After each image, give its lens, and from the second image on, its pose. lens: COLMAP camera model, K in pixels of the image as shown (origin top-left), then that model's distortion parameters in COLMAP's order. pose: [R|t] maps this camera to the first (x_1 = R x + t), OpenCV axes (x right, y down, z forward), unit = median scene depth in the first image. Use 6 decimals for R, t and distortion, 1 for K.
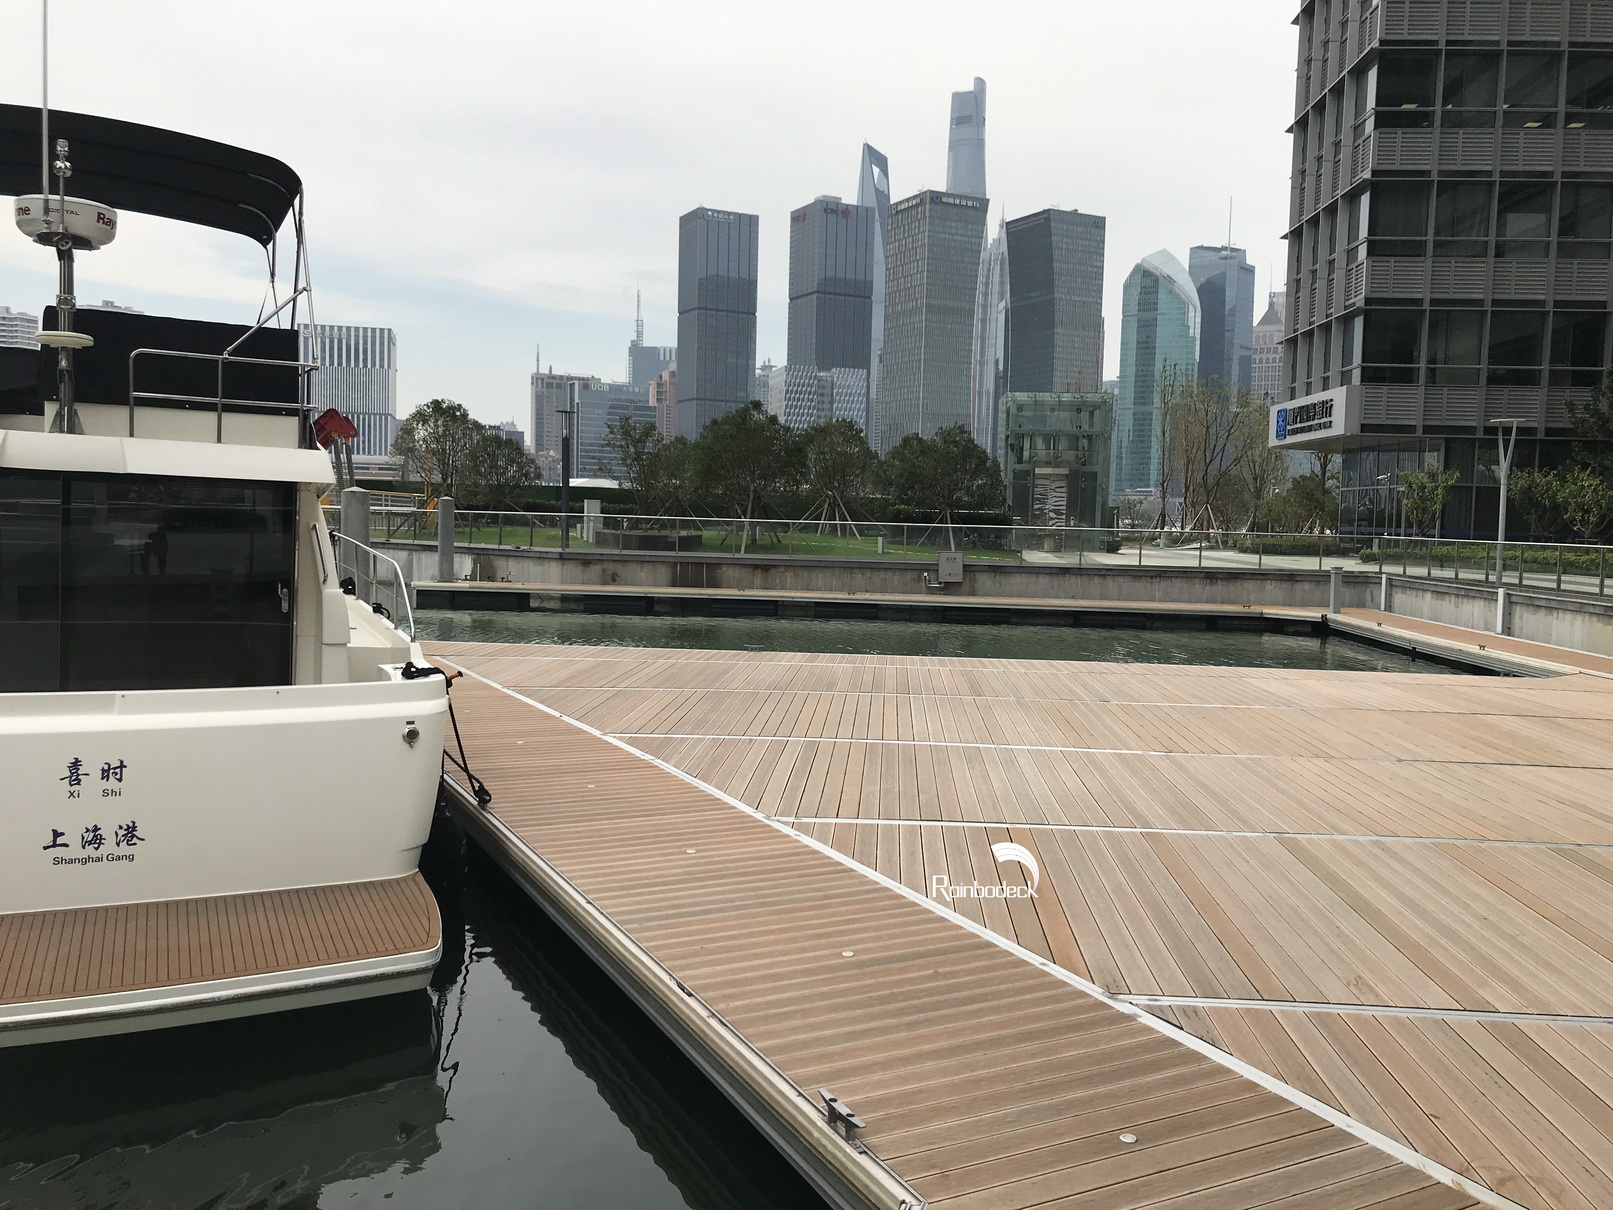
lens RADIAL K [[1307.5, 0, 812.8], [0, 1307.5, 607.0], [0, 0, 1]] dist [0.013521, 0.003171]
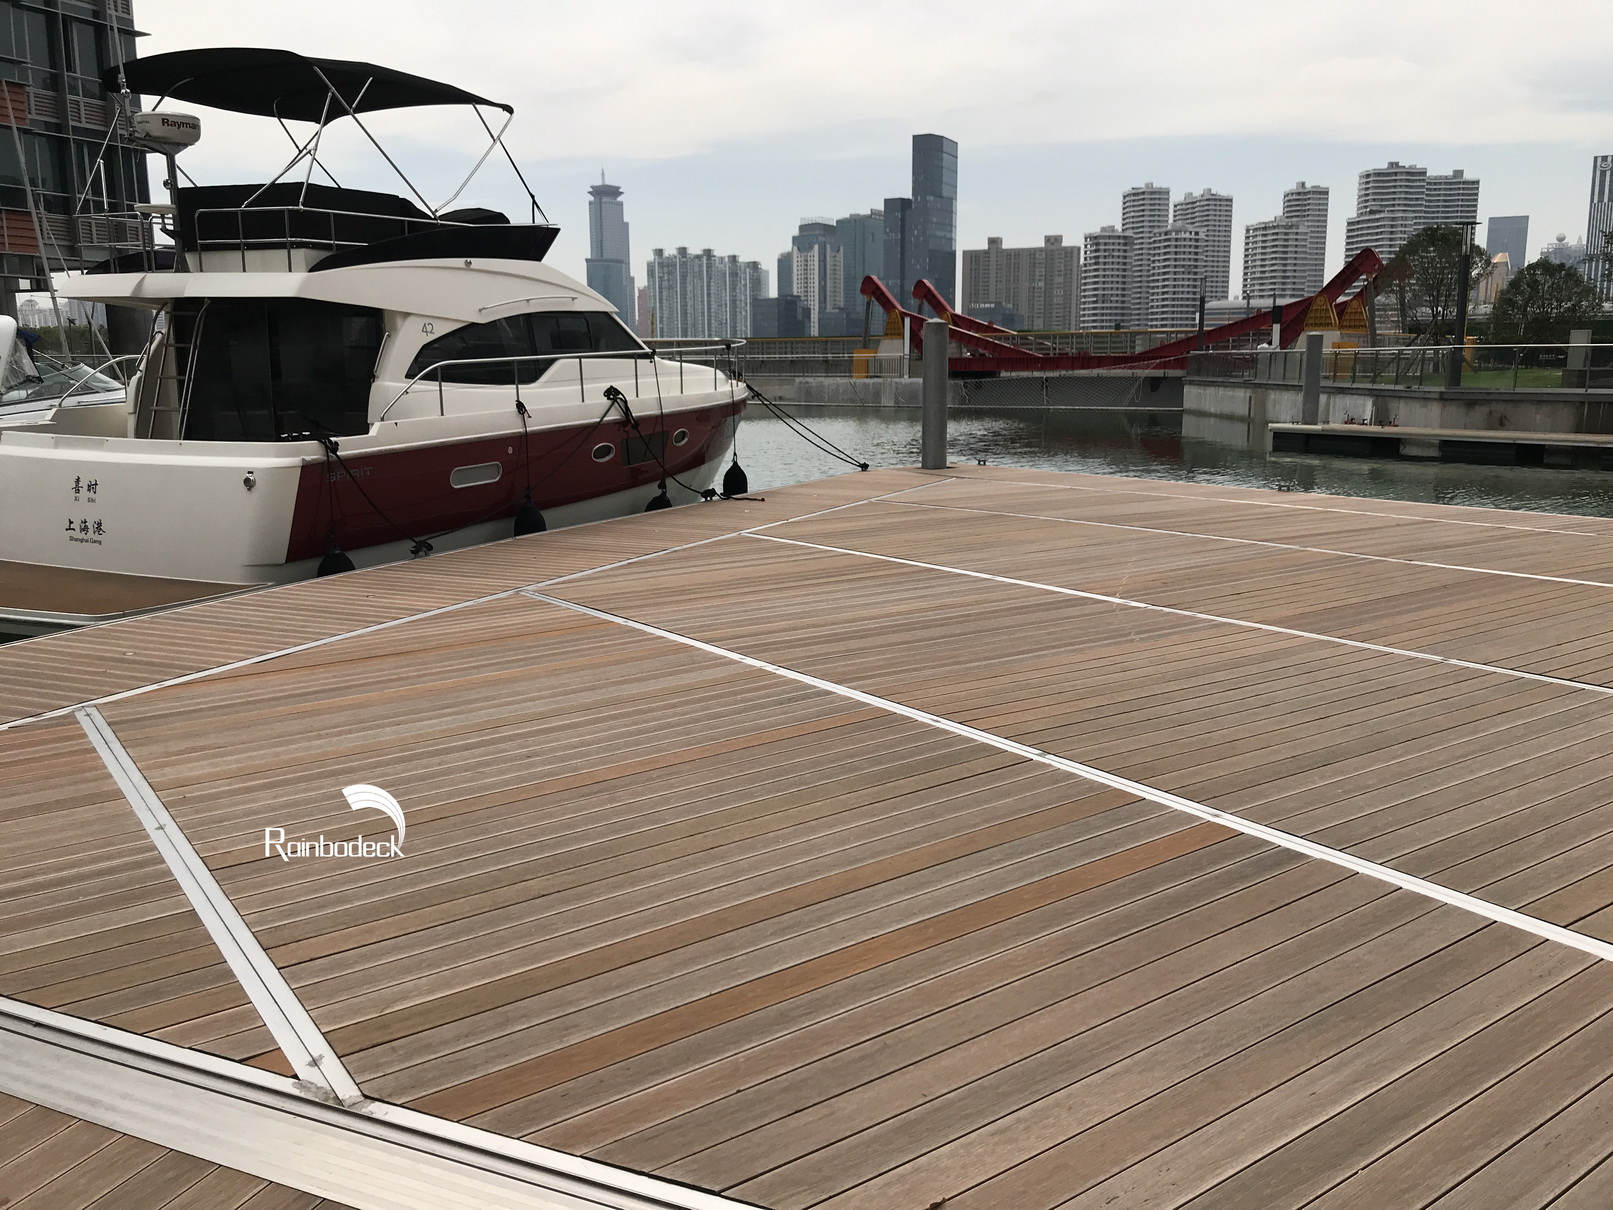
lens RADIAL K [[1307.5, 0, 815.0], [0, 1307.5, 596.2], [0, 0, 1]] dist [0.013521, 0.003171]
pose [[0.620664, 0.111189, -0.776153, 0.238803], [-0.035447, 0.992861, 0.113889, 0.008517], [0.783275, -0.043175, 0.620174, 0.132236]]
